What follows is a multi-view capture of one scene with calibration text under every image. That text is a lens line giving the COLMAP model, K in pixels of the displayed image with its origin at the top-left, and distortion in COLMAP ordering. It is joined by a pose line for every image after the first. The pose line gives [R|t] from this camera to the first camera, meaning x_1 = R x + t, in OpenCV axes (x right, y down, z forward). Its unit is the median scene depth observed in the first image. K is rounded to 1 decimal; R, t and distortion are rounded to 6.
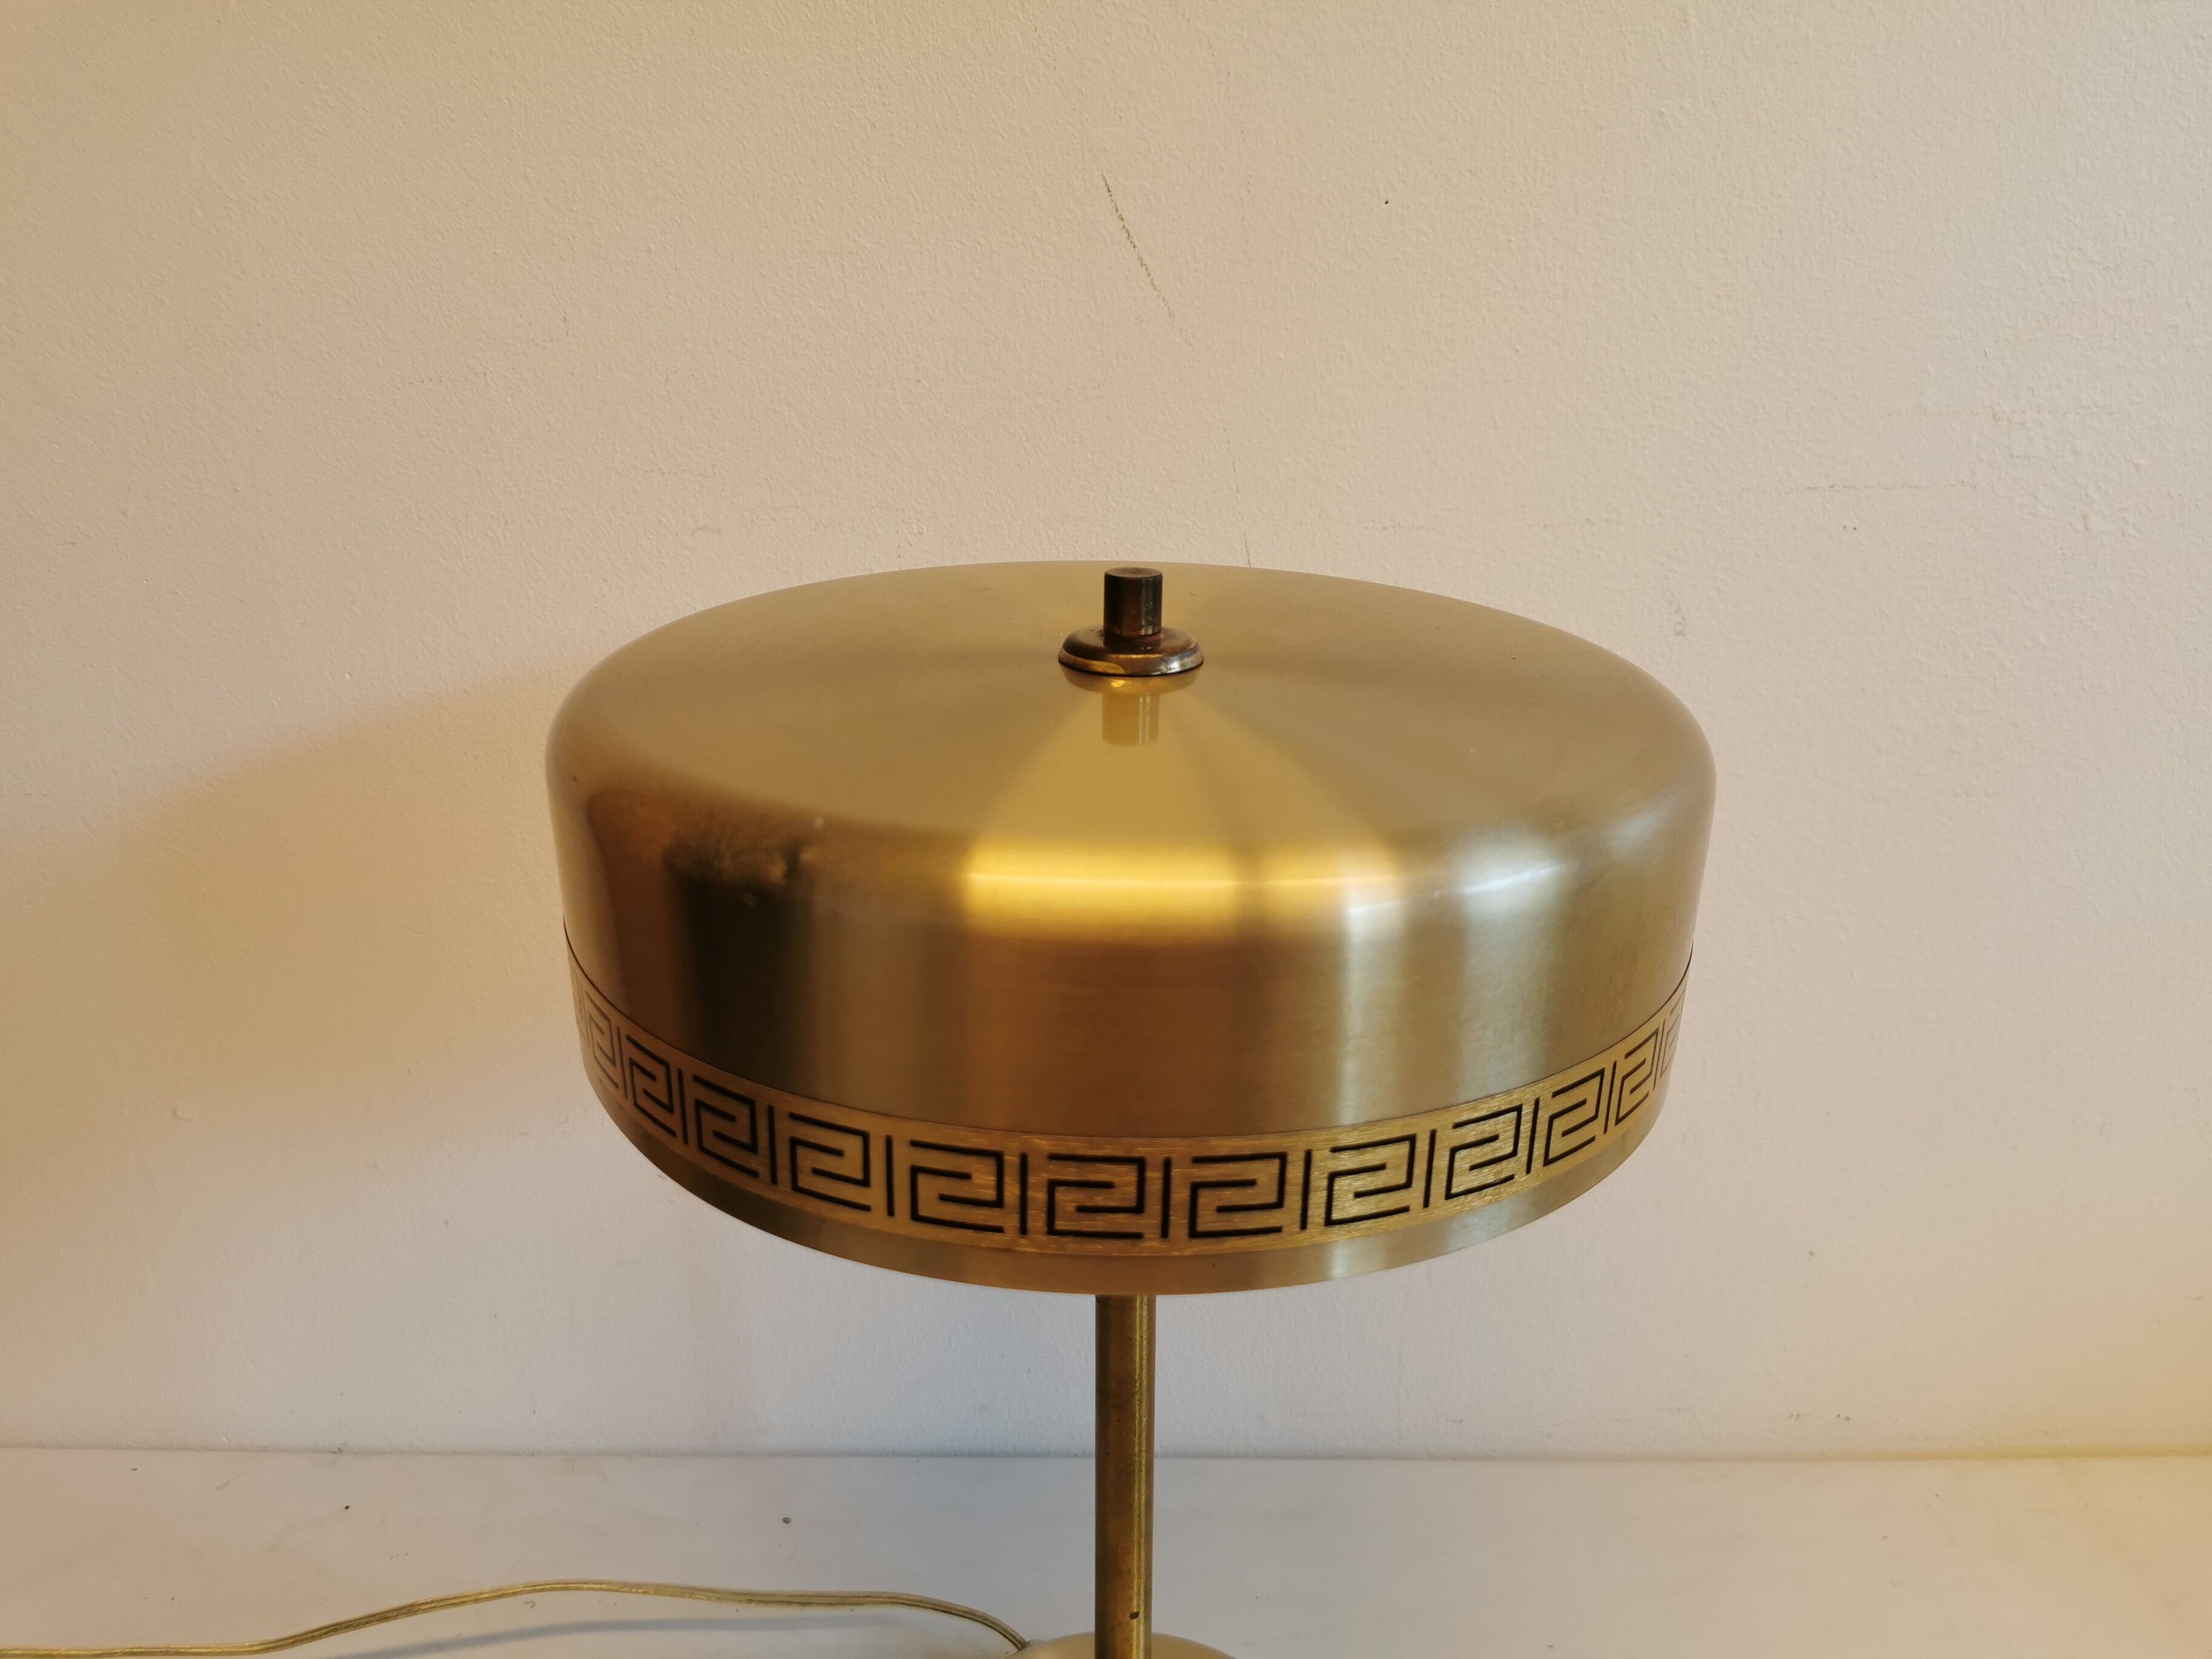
lens RADIAL K [[1694.5, 0, 1106.0], [0, 1694.5, 829.5], [0, 0, 1]] dist [0.028644, -0.052851]
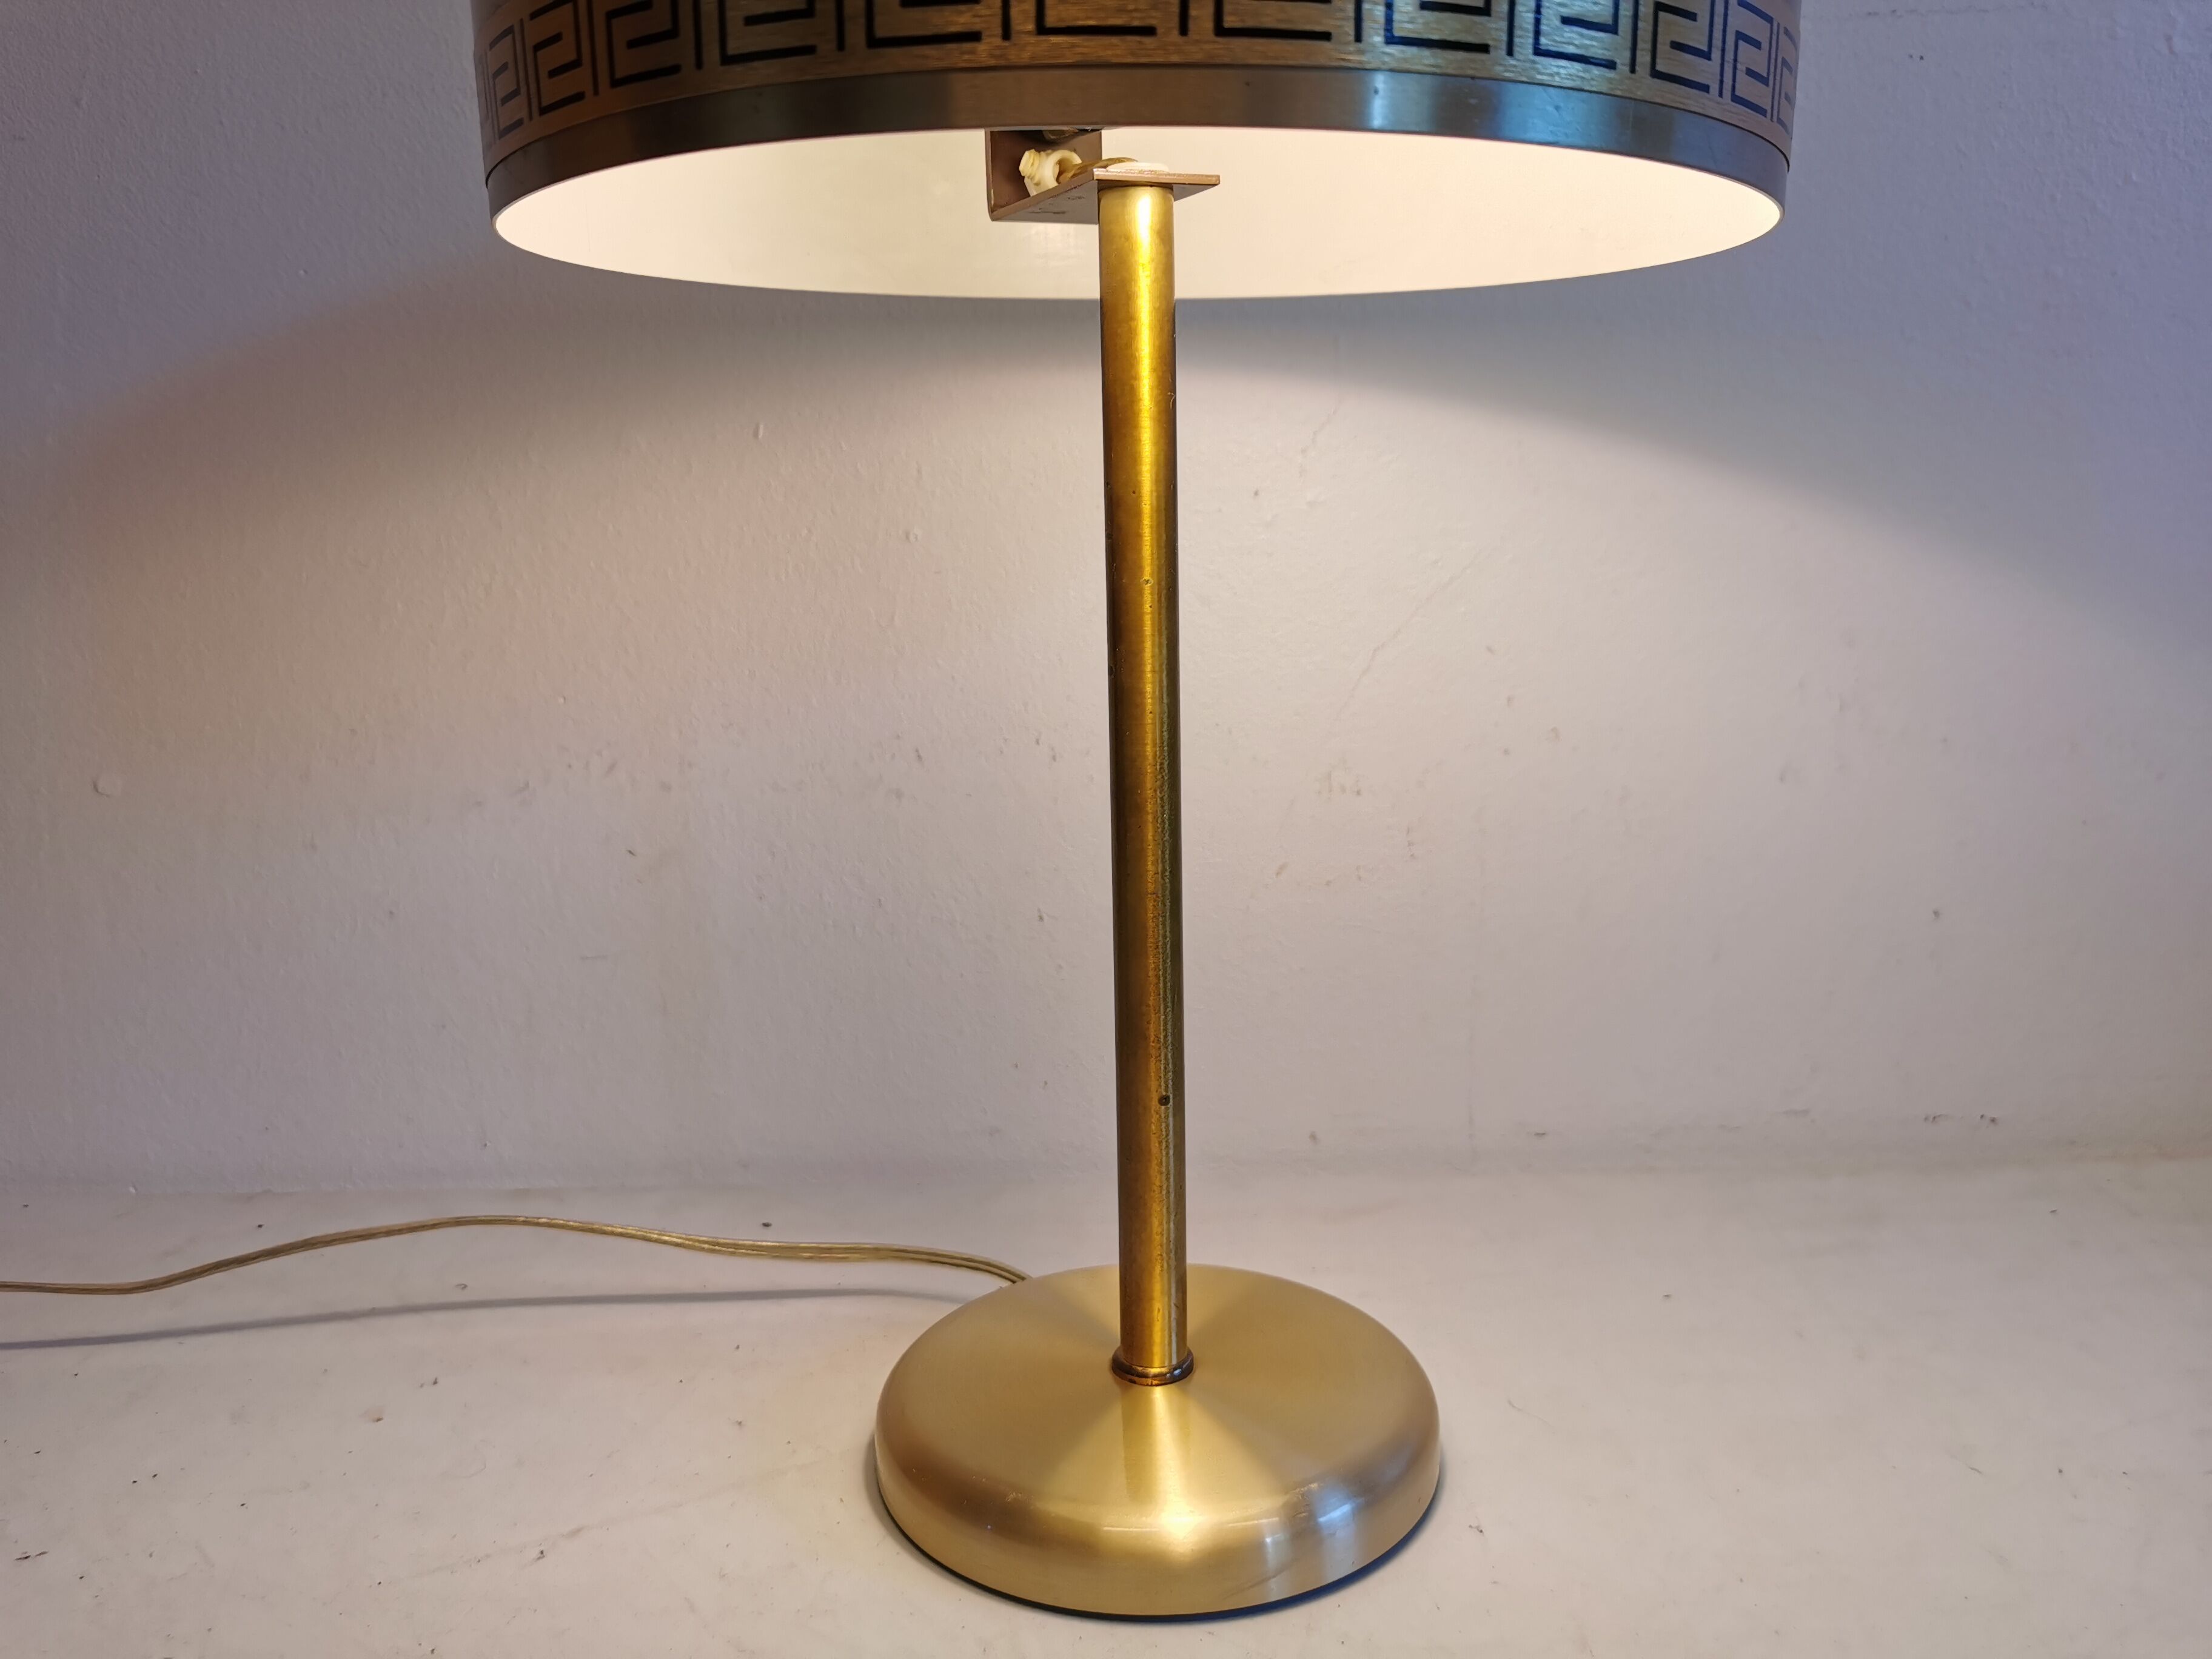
lens RADIAL K [[1732.9, 0, 1114.1], [0, 1732.9, 821.2], [0, 0, 1]] dist [0.023843, -0.042382]
pose [[0.999786, -0.020042, -0.005162, -0.001296], [0.019087, 0.989348, -0.144311, 0.707711], [0.008000, 0.144182, 0.989519, 0.243353]]
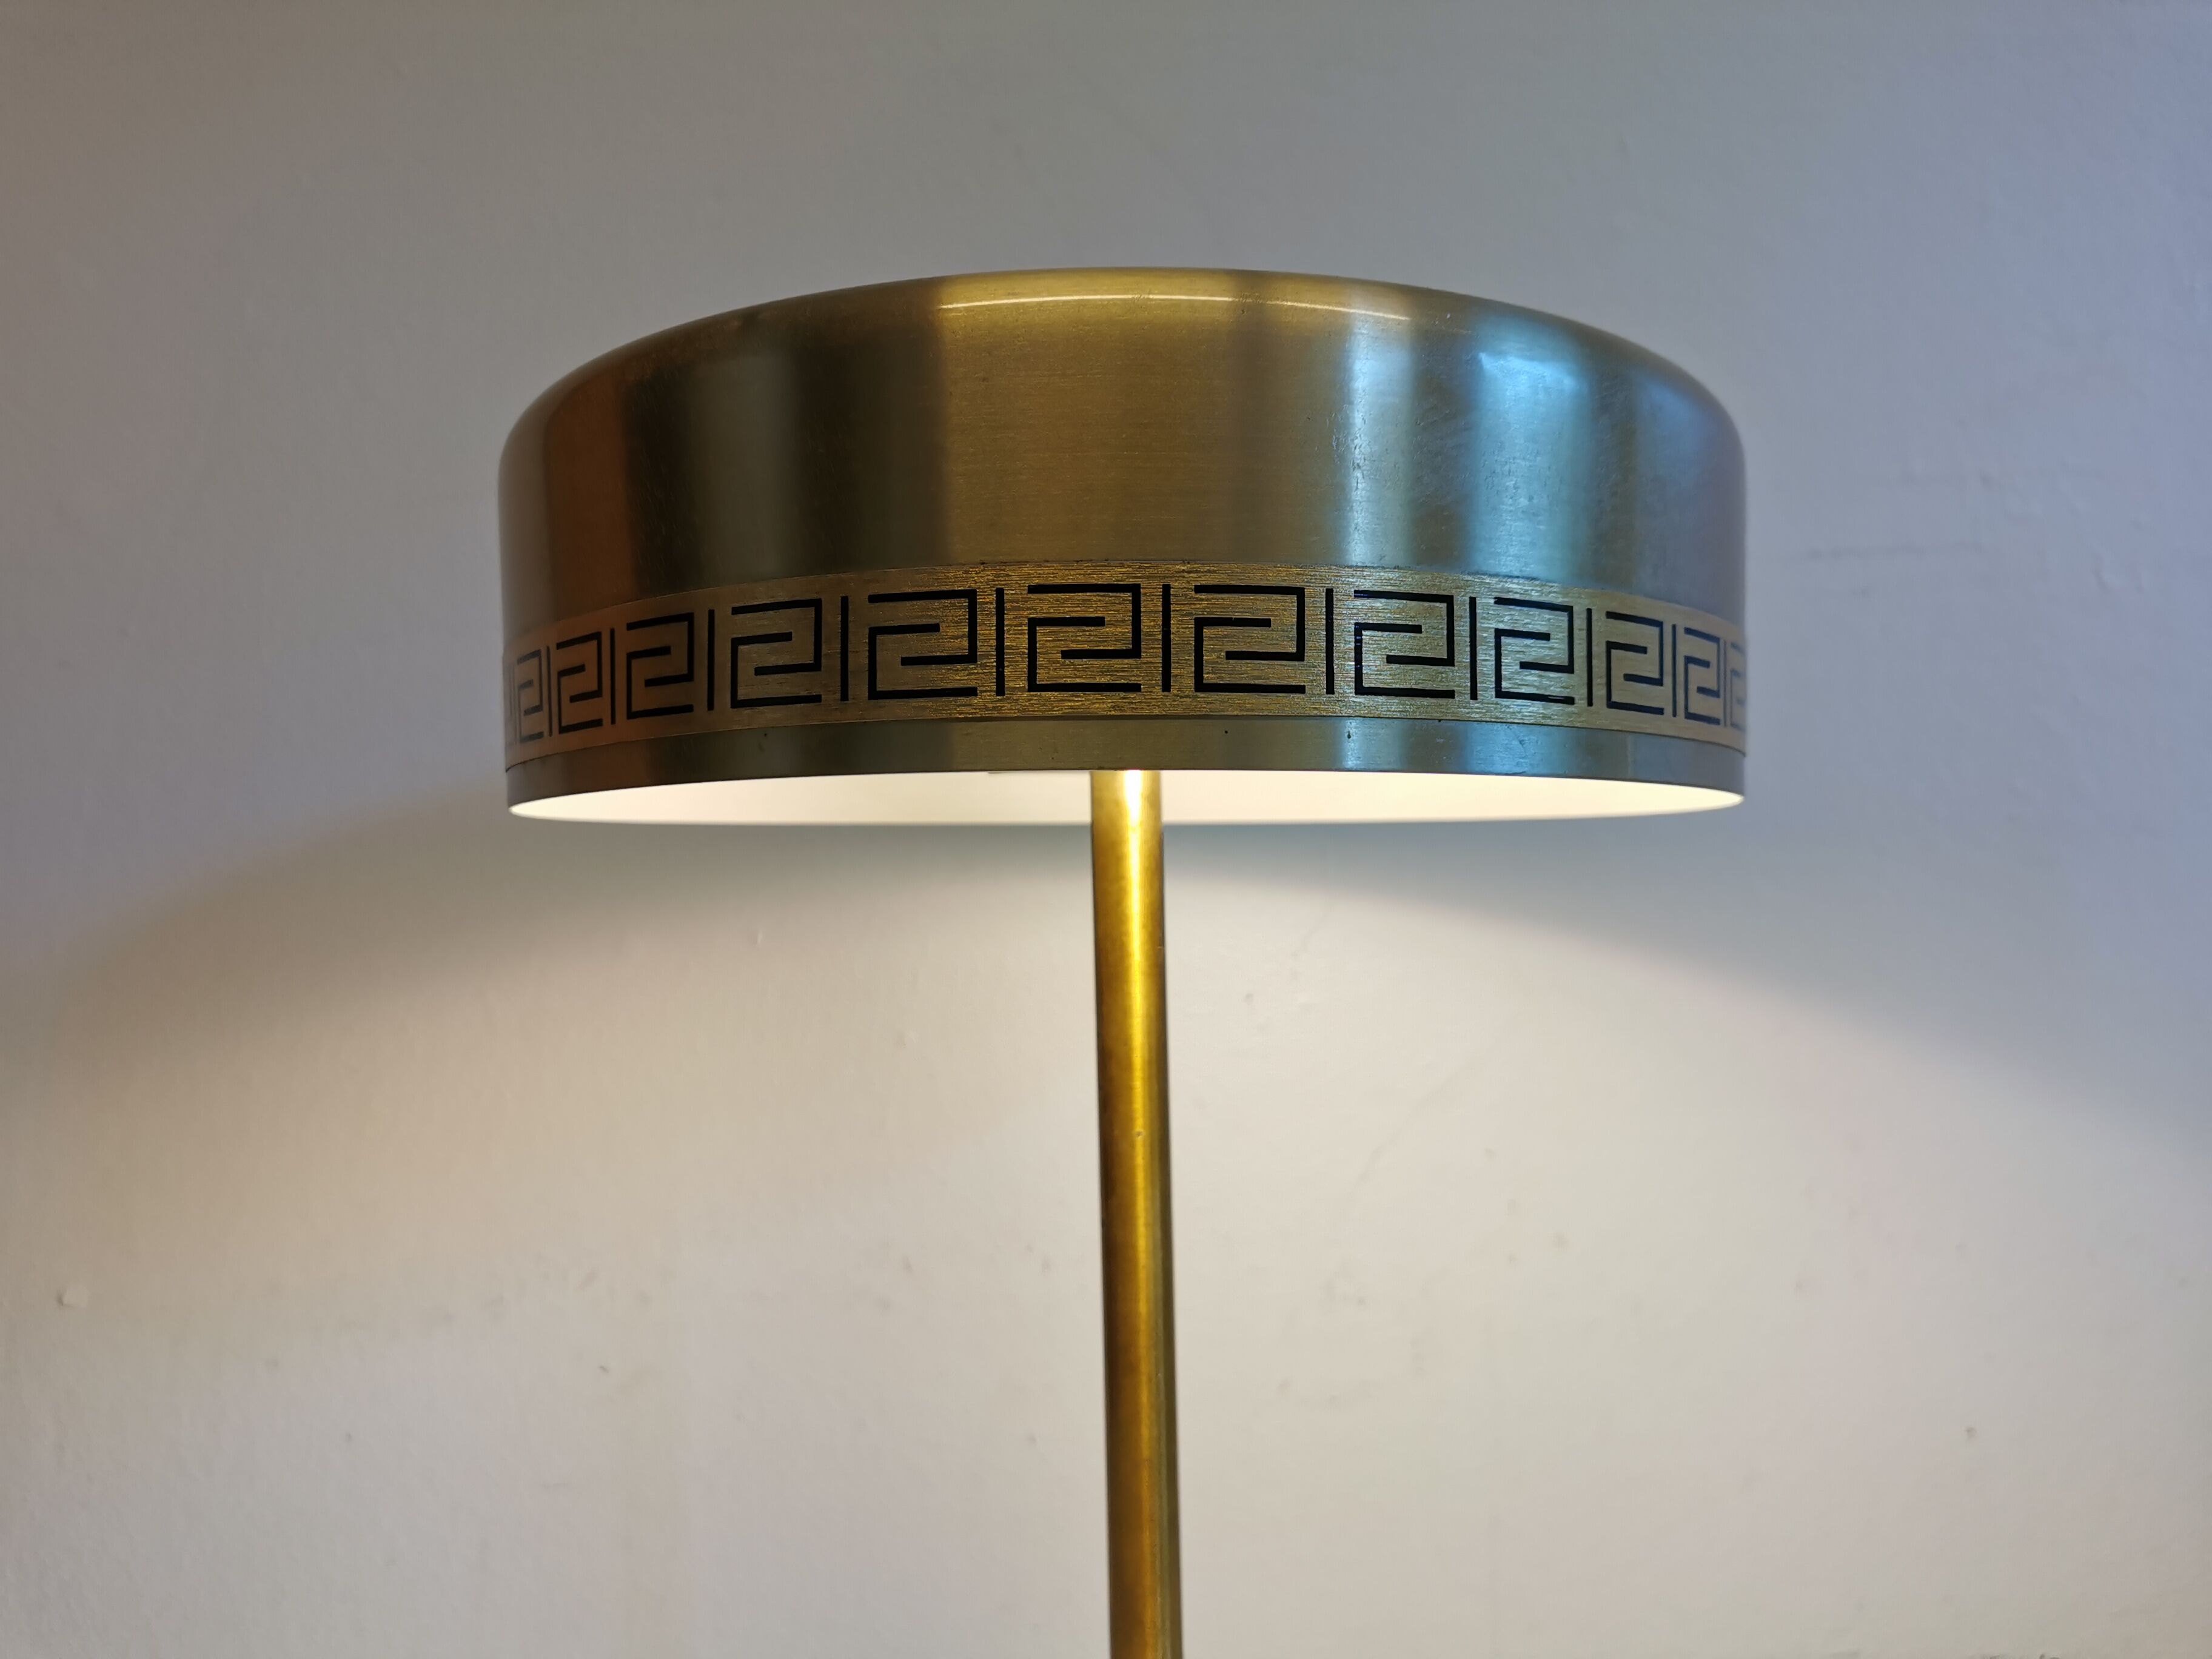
lens RADIAL K [[1732.9, 0, 1114.1], [0, 1732.9, 821.2], [0, 0, 1]] dist [0.023843, -0.042382]
pose [[0.999709, -0.024127, 0.000650, 0.006081], [0.022639, 0.928010, -0.371868, 0.610460], [0.008369, 0.371774, 0.928286, 0.216531]]
